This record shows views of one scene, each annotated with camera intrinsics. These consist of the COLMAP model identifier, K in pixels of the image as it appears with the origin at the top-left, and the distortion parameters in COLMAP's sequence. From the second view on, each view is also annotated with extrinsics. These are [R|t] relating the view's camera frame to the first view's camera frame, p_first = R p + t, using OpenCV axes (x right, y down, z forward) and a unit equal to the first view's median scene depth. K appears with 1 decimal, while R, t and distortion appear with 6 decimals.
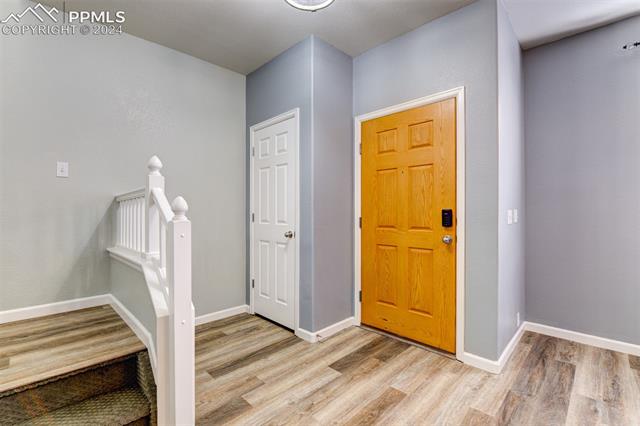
lens RADIAL K [[290.3, 0, 318.2], [0, 290.3, 211.5], [0, 0, 1]] dist [-0.003935, -0.002165]
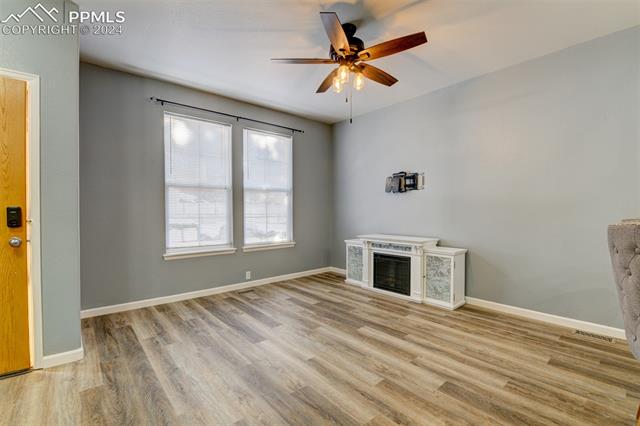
lens RADIAL K [[290.3, 0, 317.8], [0, 290.3, 214.0], [0, 0, 1]] dist [-0.003935, -0.002165]
pose [[0.076372, -0.003730, 0.997072, -0.385804], [-0.010341, 0.999936, 0.004532, -0.000150], [-0.997026, -0.010657, 0.076329, 0.032401]]
